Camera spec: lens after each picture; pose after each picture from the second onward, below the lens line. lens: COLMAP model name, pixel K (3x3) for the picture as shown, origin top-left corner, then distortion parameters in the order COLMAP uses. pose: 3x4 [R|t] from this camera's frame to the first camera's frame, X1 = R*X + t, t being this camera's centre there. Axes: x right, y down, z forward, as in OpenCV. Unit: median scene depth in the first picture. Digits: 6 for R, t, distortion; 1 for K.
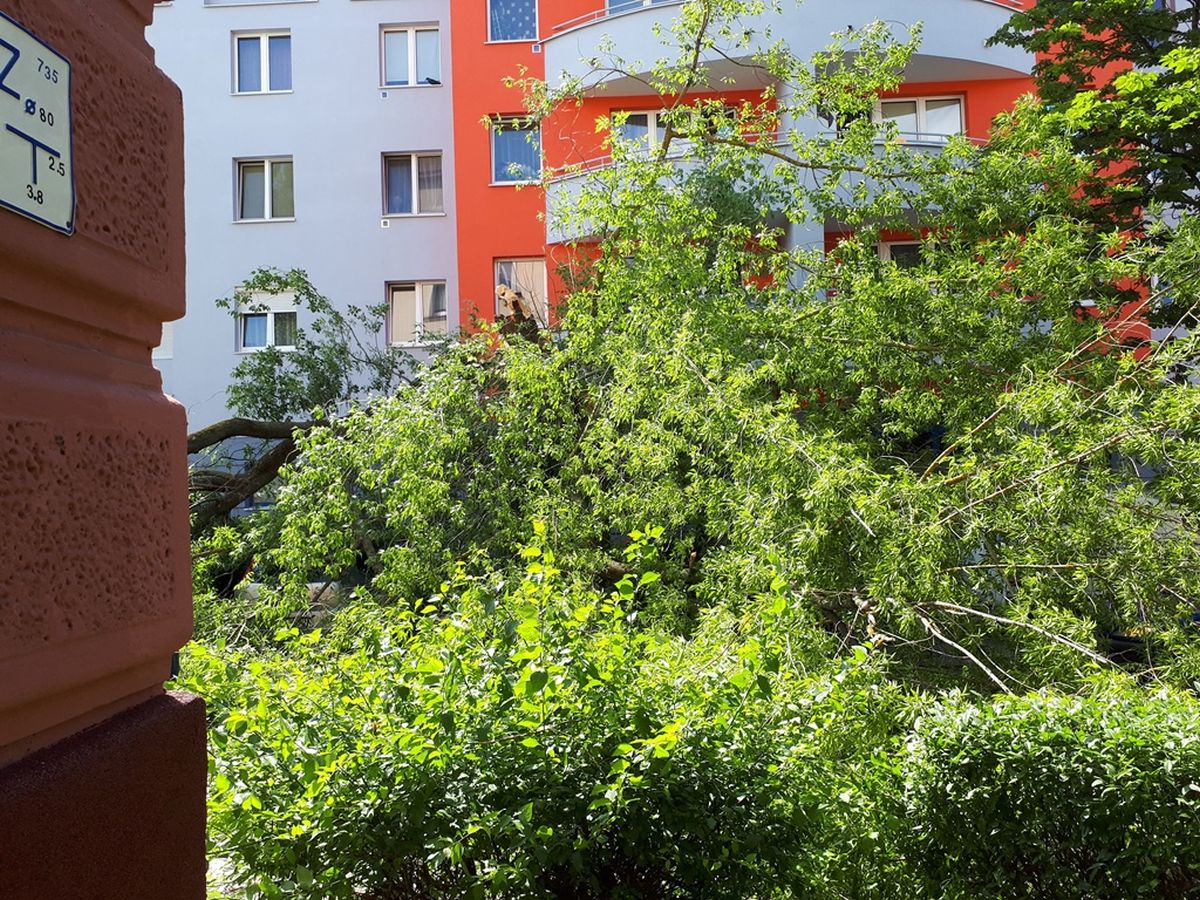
lens RADIAL K [[943.0, 0, 596.4], [0, 943.0, 436.5], [0, 0, 1]] dist [0.122571, -0.188075]
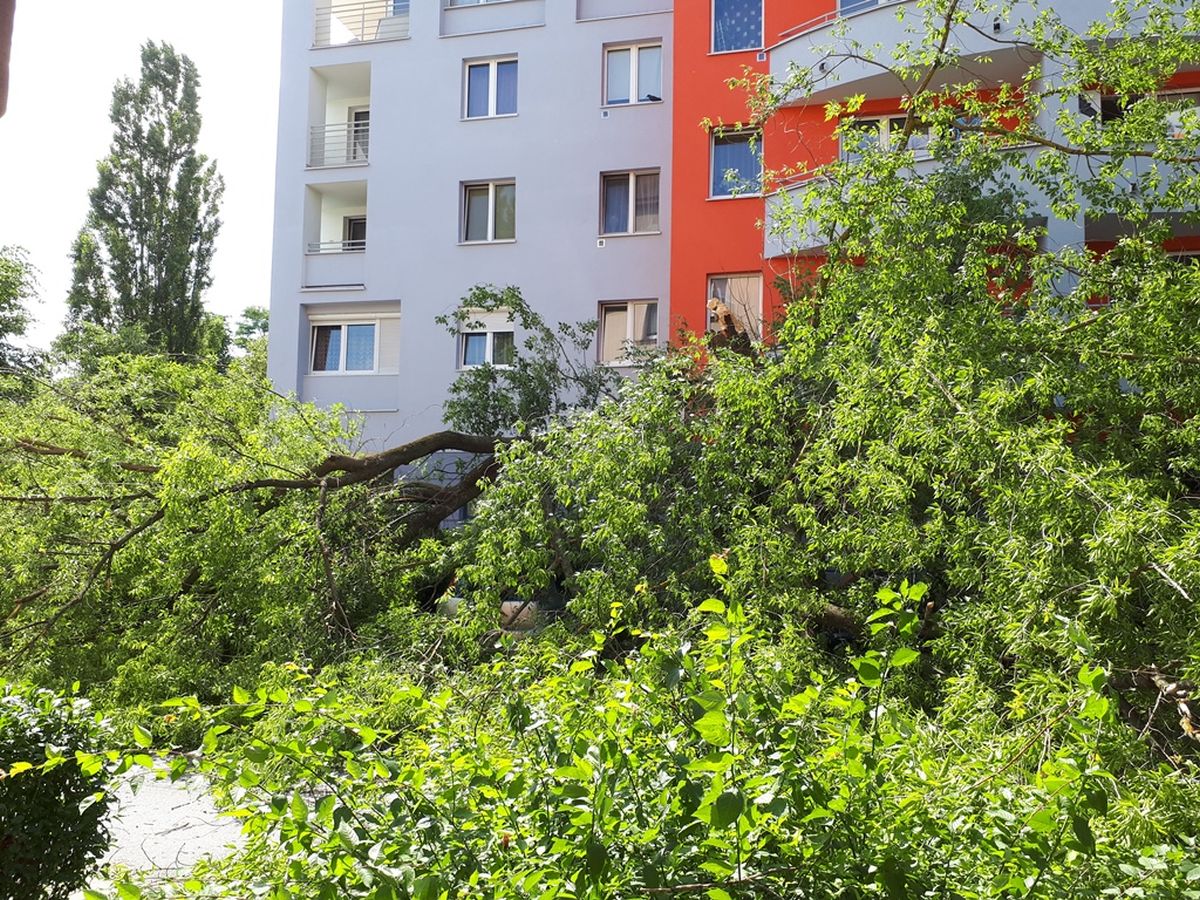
lens RADIAL K [[943.0, 0, 596.4], [0, 943.0, 436.5], [0, 0, 1]] dist [0.122571, -0.188075]
pose [[0.975150, 0.029461, -0.219578, -0.003814], [-0.035247, 0.999126, -0.022478, 0.003835], [0.218724, 0.029659, 0.975336, 0.076890]]
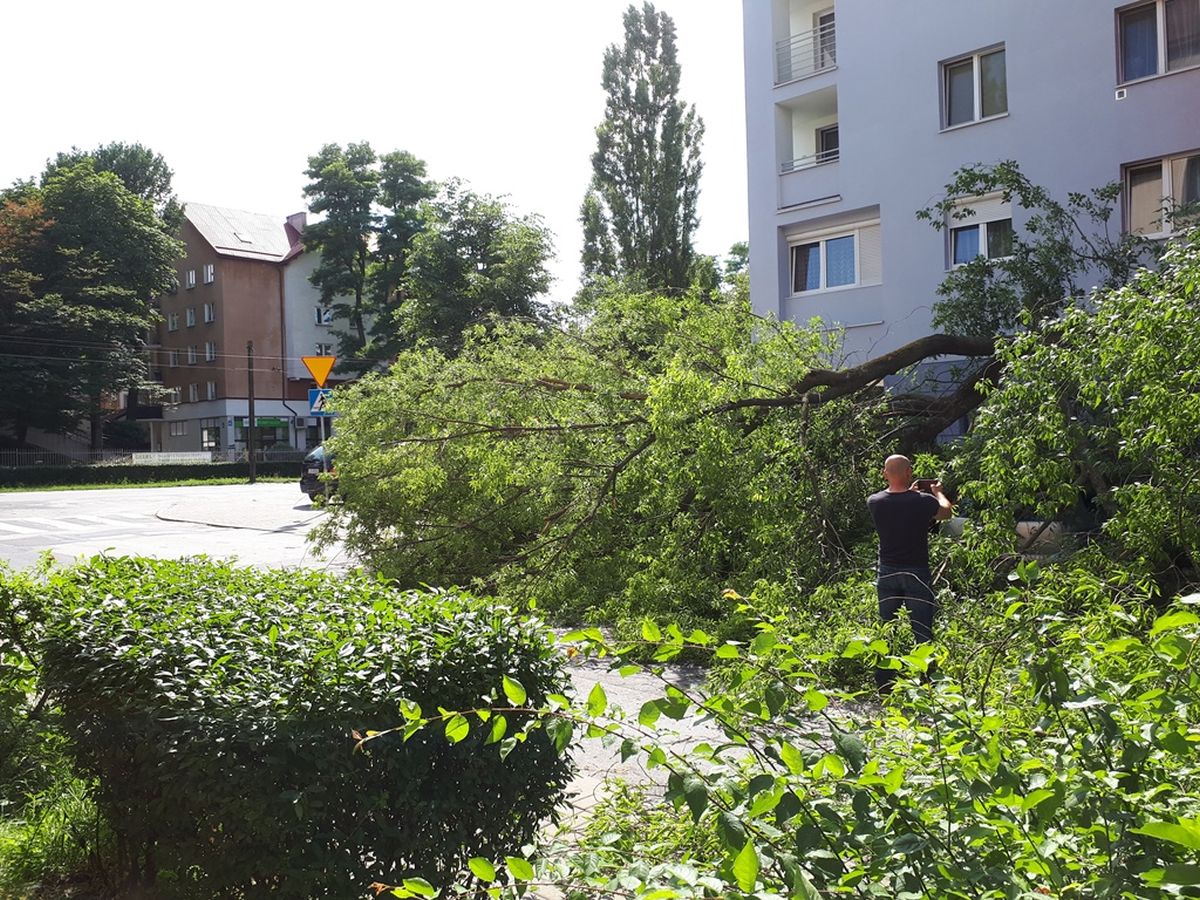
lens RADIAL K [[936.7, 0, 597.3], [0, 936.7, 428.4], [0, 0, 1]] dist [0.076642, -0.112144]
pose [[0.745442, -0.000890, -0.666570, -0.023401], [0.044112, 0.997873, 0.047999, 0.015335], [0.665109, -0.065184, 0.743896, 0.141437]]
